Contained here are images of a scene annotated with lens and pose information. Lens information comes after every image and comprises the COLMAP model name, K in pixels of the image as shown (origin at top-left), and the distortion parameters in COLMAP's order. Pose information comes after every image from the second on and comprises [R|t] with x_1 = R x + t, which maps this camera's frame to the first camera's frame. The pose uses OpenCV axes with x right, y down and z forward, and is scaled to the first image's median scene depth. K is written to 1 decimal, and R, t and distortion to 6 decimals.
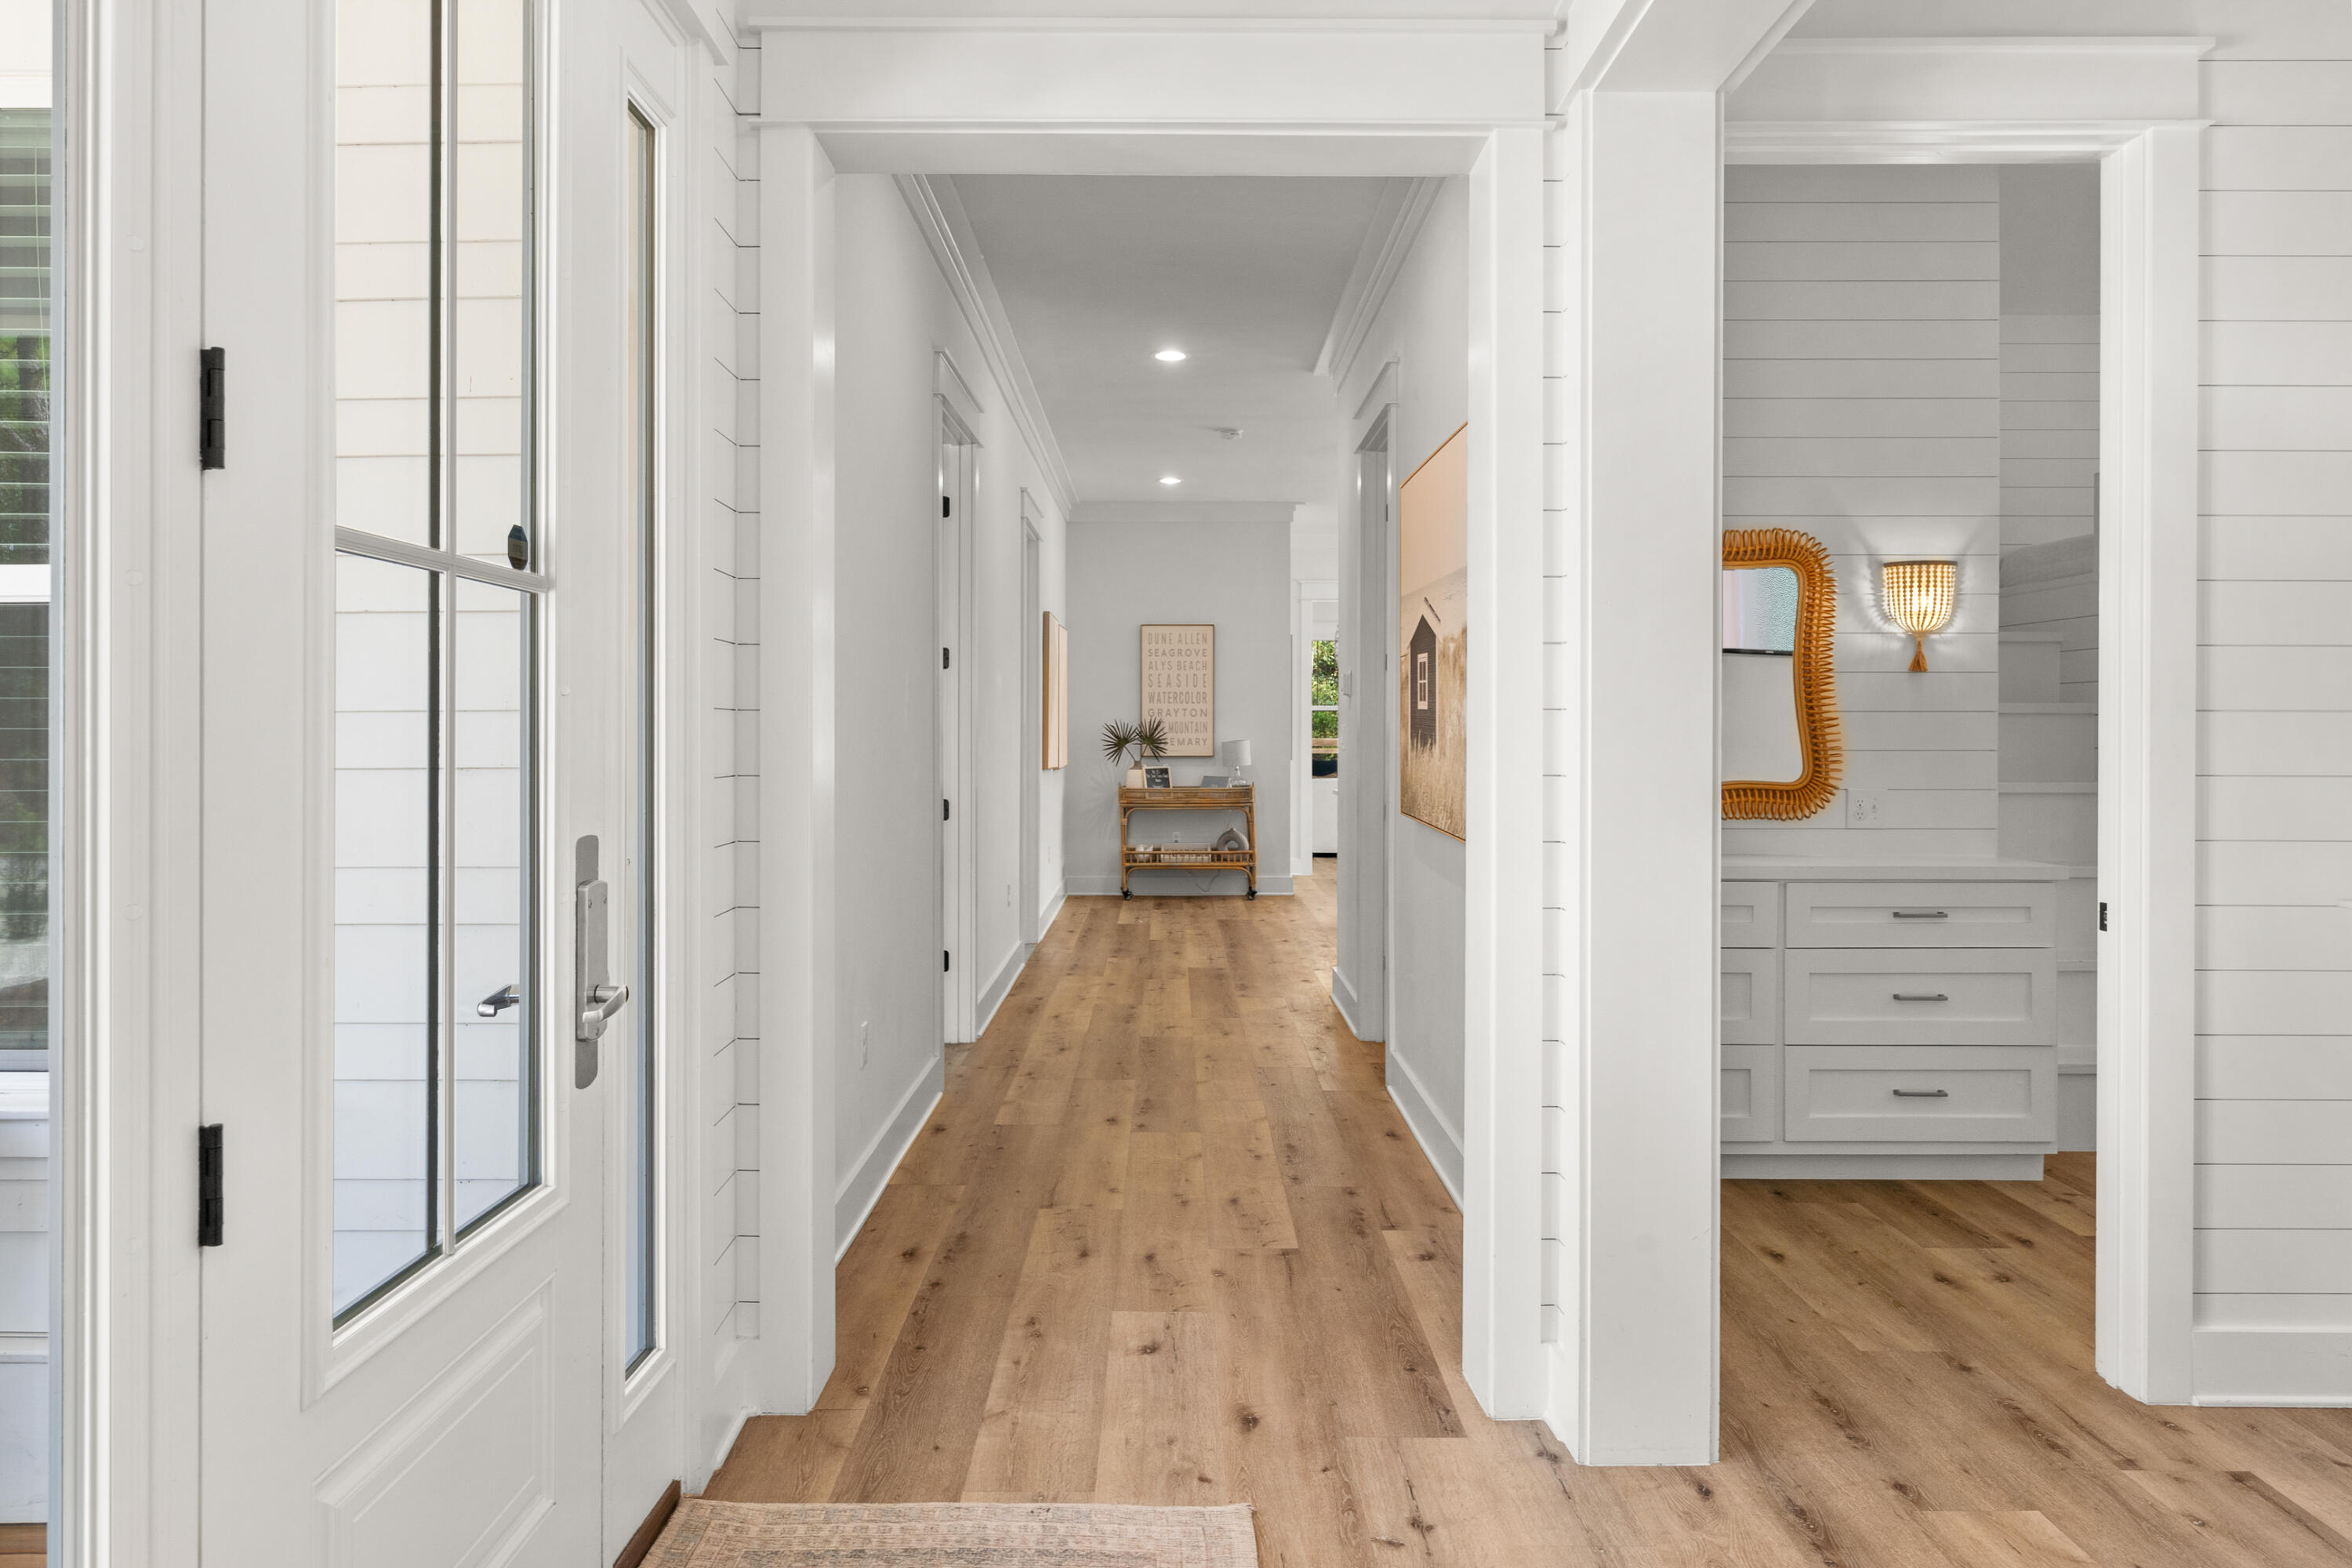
lens RADIAL K [[1458.5, 0, 1183.0], [0, 1458.5, 725.3], [0, 0, 1]] dist [0.000353, -0.000059]
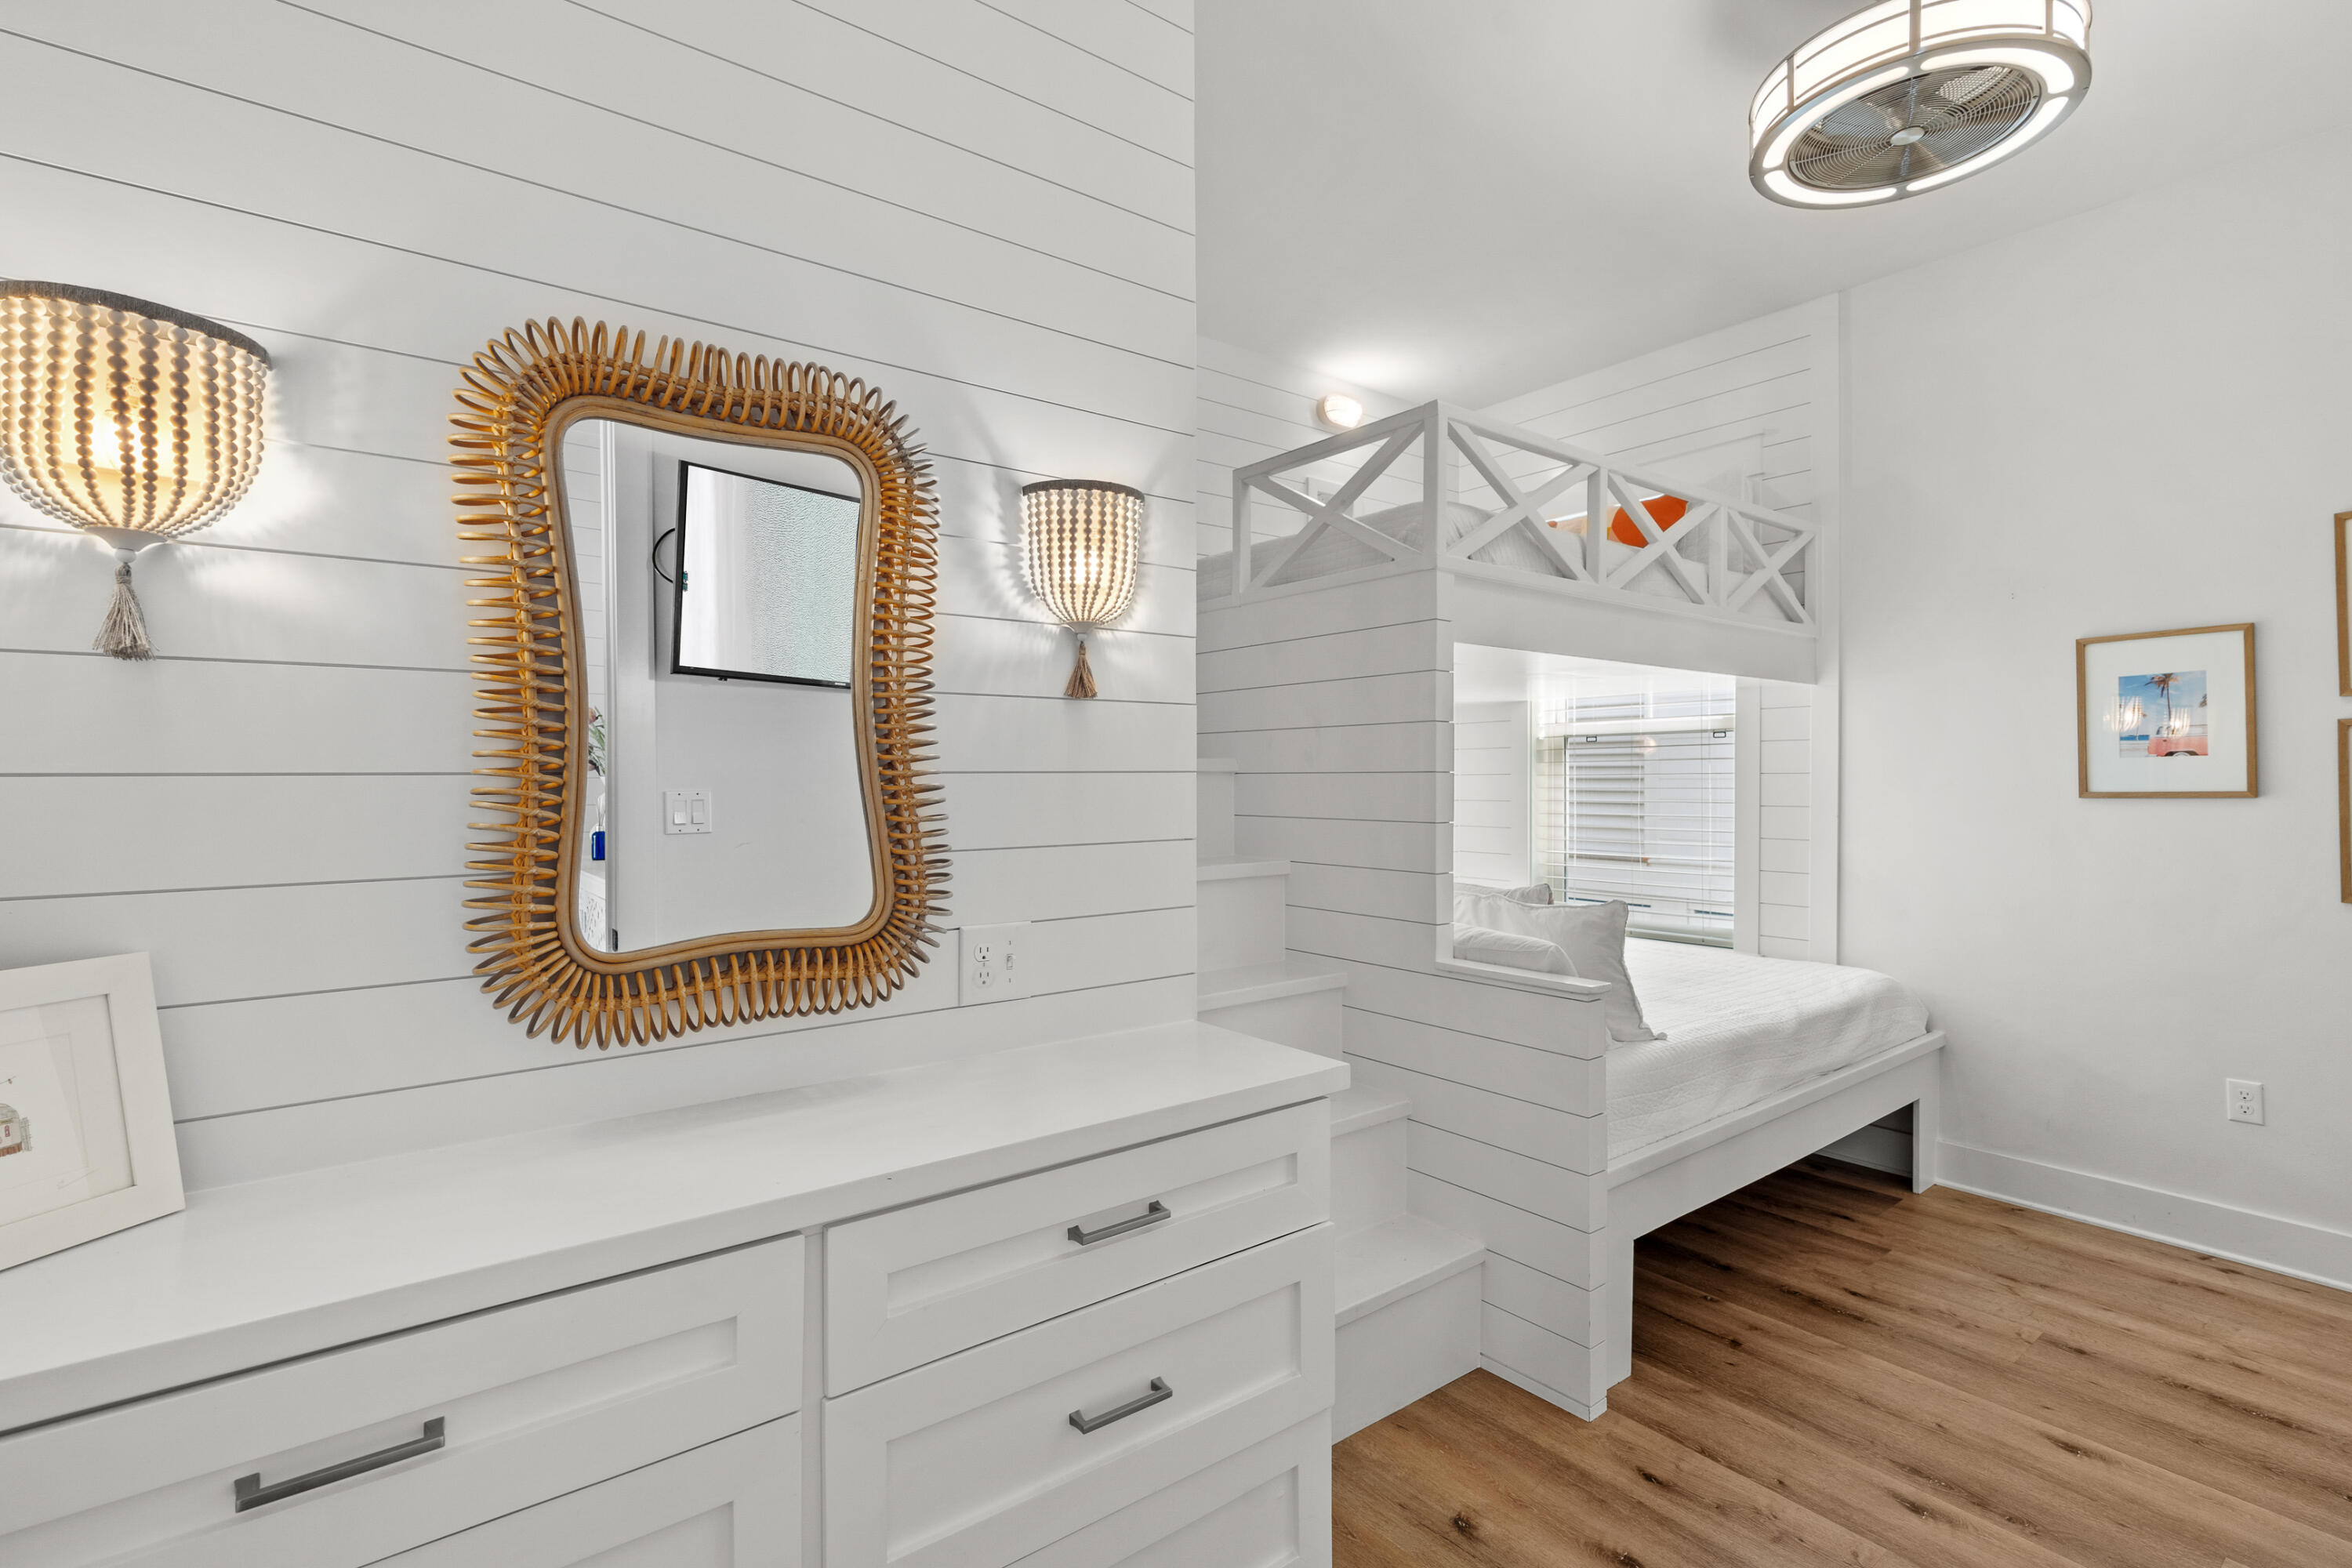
lens RADIAL K [[1070.4, 0, 1175.1], [0, 1070.4, 785.4], [0, 0, 1]] dist [0.013592, 0.001130]
pose [[0.791660, -0.007070, 0.610921, 0.291029], [0.001682, 0.999954, 0.009392, -0.008168], [-0.610959, -0.006408, 0.791636, 0.667566]]
